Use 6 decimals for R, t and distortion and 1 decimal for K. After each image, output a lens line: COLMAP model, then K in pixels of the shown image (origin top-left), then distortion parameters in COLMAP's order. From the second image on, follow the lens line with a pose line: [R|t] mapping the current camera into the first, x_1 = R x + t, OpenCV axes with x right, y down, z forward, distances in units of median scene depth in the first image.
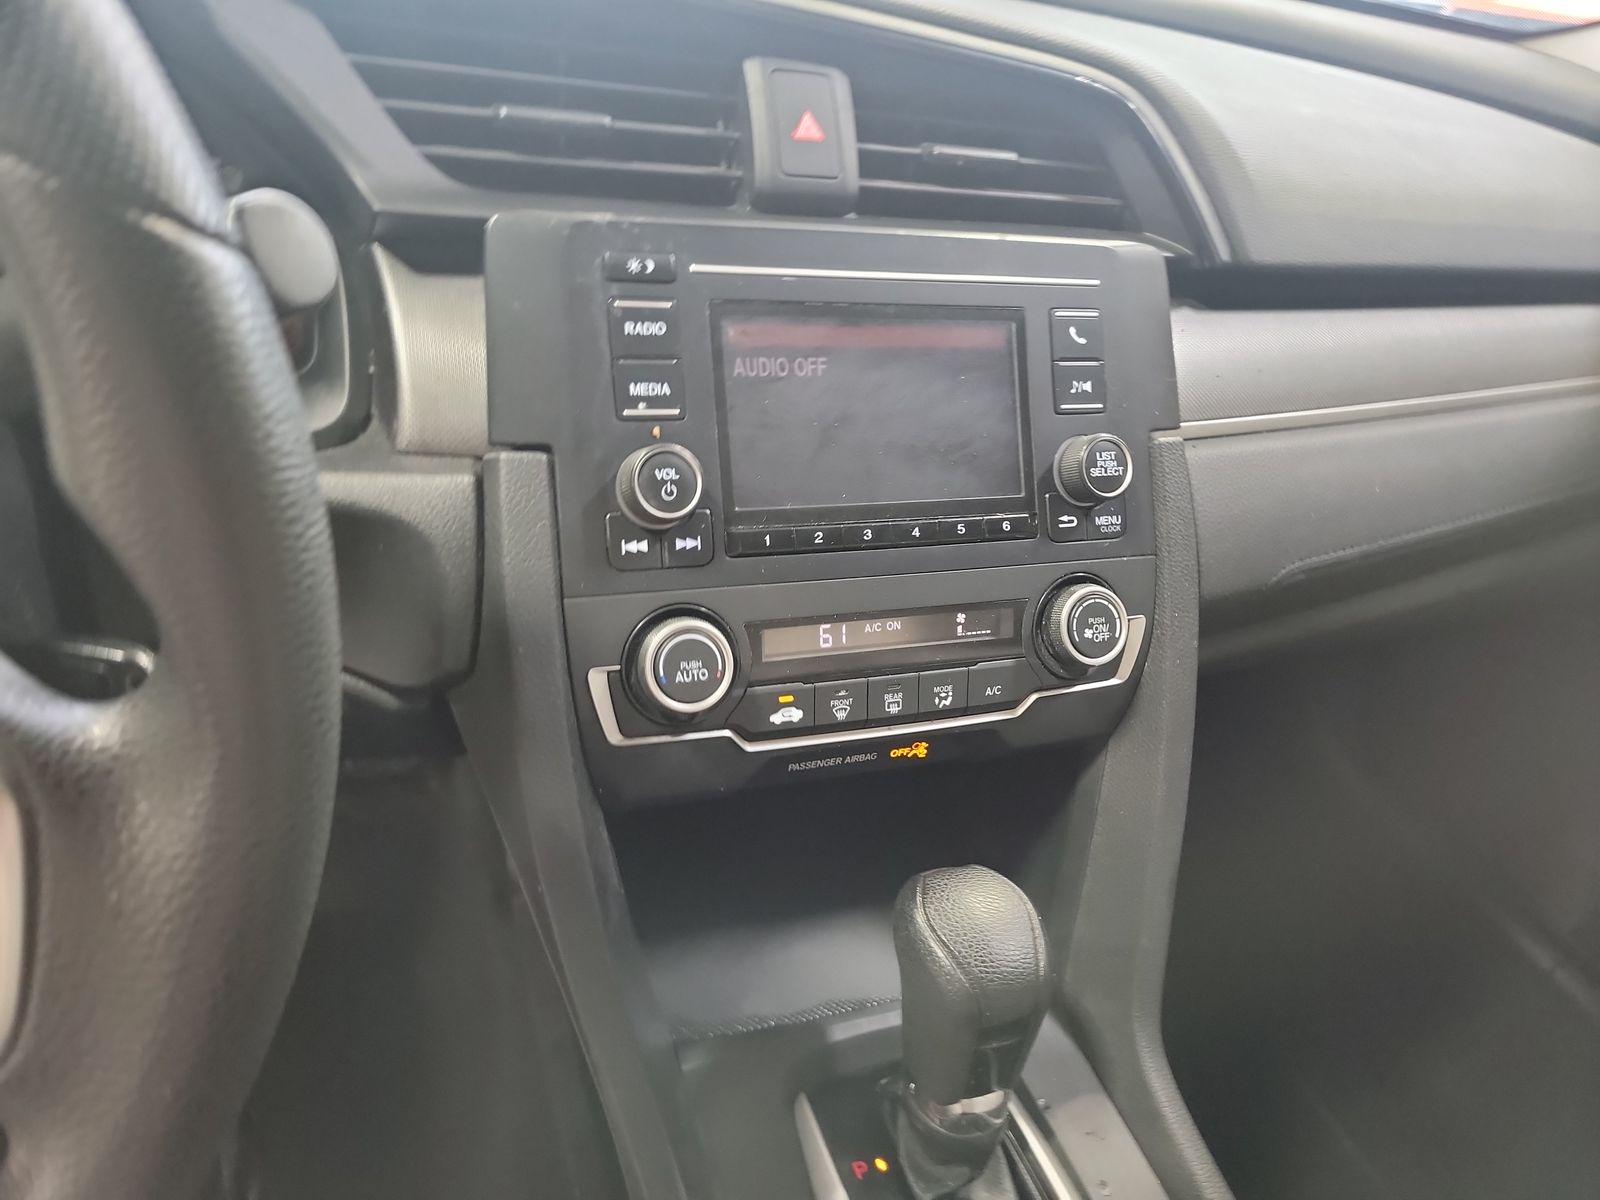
lens RADIAL K [[1098.0, 0, 809.8], [0, 1098.0, 611.8], [0, 0, 1]] dist [0.071649, -0.075361]
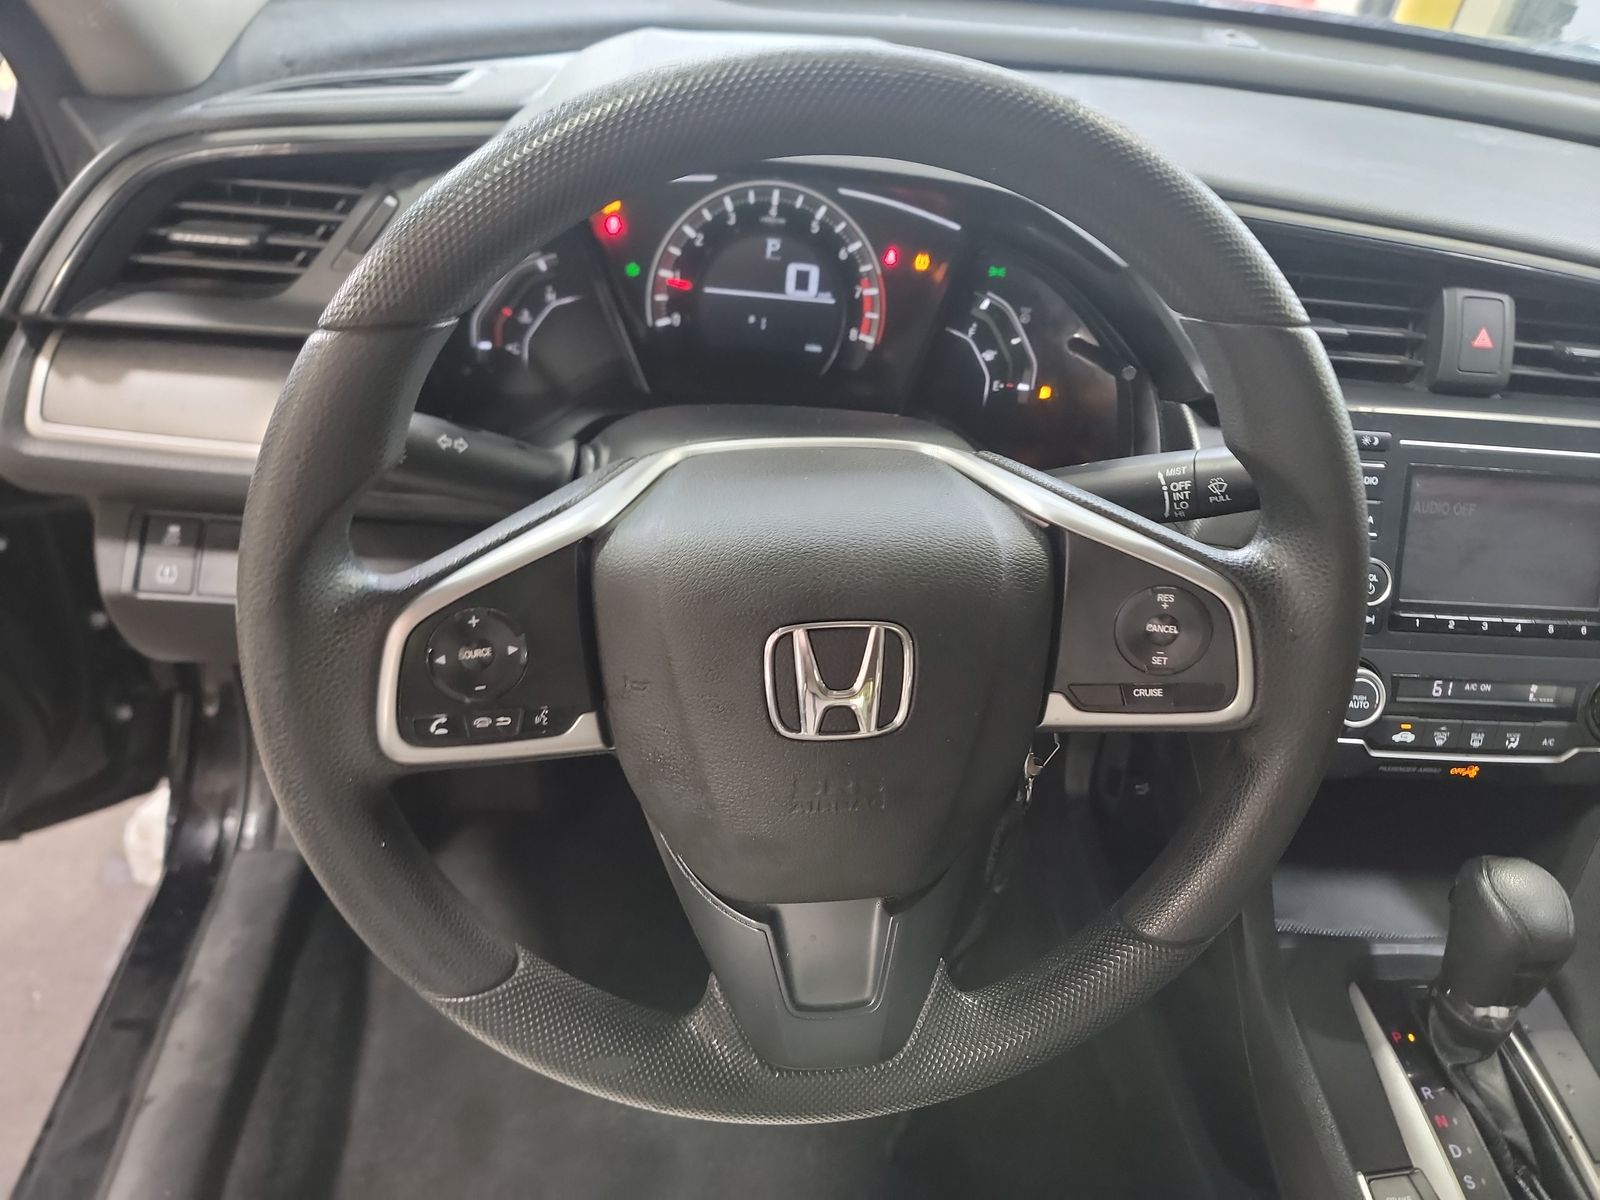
lens RADIAL K [[1138.0, 0, 827.1], [0, 1138.0, 622.2], [0, 0, 1]] dist [0.039114, -0.001502]
pose [[0.967106, 0.149091, -0.206103, -0.473666], [-0.135306, 0.987608, 0.079512, -0.077769], [0.215404, -0.049010, 0.975294, -0.684511]]
